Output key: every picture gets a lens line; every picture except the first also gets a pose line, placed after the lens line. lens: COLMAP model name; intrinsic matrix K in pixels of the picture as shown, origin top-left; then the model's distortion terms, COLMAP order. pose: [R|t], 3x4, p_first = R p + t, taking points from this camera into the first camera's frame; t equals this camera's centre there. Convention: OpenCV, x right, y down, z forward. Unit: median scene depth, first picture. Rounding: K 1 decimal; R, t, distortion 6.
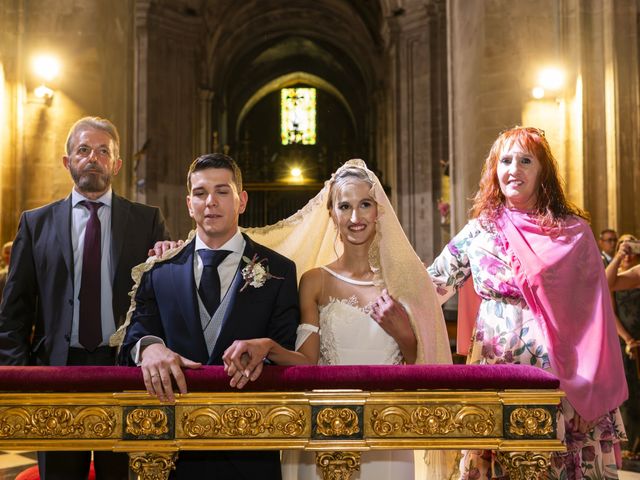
lens RADIAL K [[717.4, 0, 320.0], [0, 717.4, 240.0], [0, 0, 1]] dist [-0.006696, -0.003745]
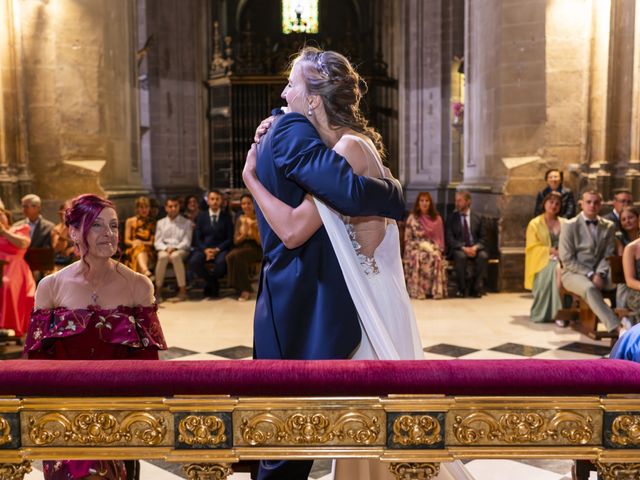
lens RADIAL K [[717.4, 0, 320.0], [0, 717.4, 240.0], [0, 0, 1]] dist [-0.006696, -0.003745]
pose [[0.999977, -0.002283, -0.006413, -0.087740], [0.003190, 0.989386, 0.145277, -0.106745], [0.006013, -0.145294, 0.989370, 0.154060]]
